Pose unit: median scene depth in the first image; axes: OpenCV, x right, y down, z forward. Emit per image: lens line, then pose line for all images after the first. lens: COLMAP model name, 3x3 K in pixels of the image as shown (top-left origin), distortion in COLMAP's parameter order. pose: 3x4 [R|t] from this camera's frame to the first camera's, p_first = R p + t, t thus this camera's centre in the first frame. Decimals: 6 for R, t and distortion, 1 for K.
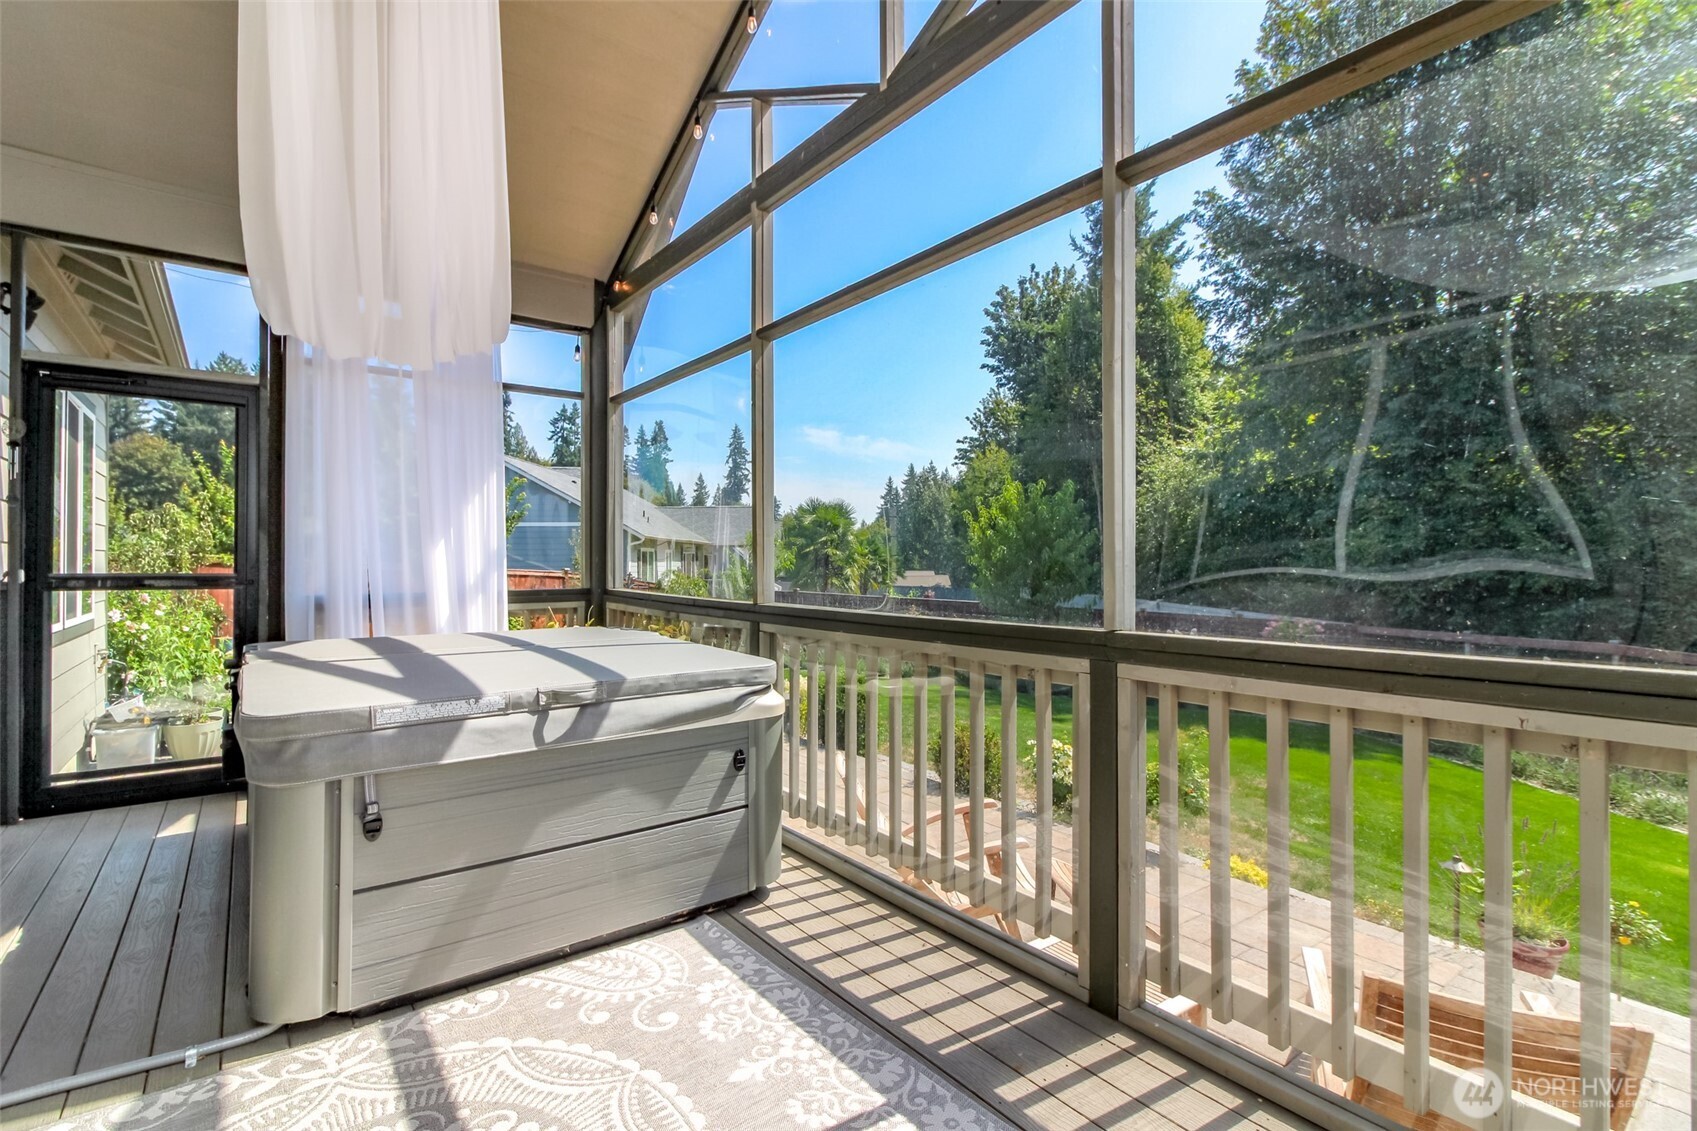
lens RADIAL K [[780.8, 0, 838.9], [0, 780.8, 554.8], [0, 0, 1]] dist [0.000977, 0.000220]
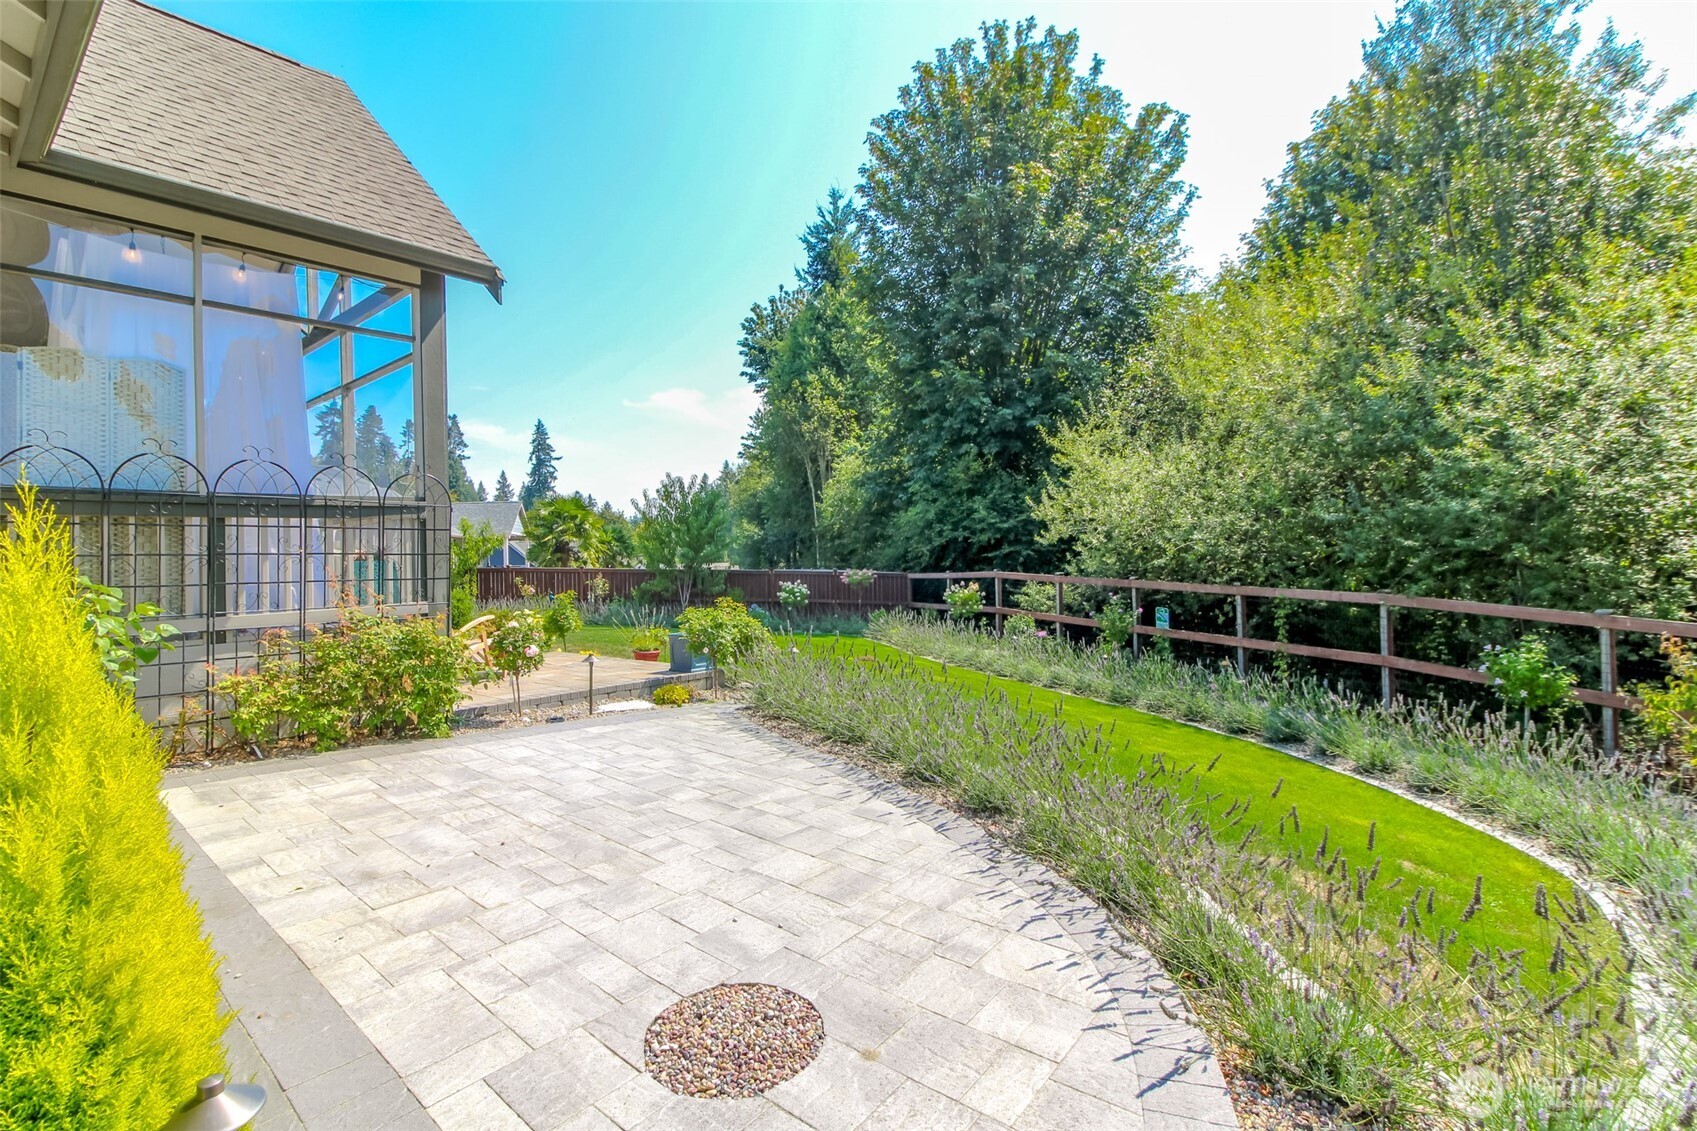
lens RADIAL K [[815.0, 0, 856.6], [0, 815.0, 556.1], [0, 0, 1]] dist [0.000102, -0.000449]
pose [[0.975678, -0.027164, 0.217521, 0.084092], [0.026743, 0.999630, 0.004878, 0.016320], [-0.217573, 0.001058, 0.976043, -0.167999]]
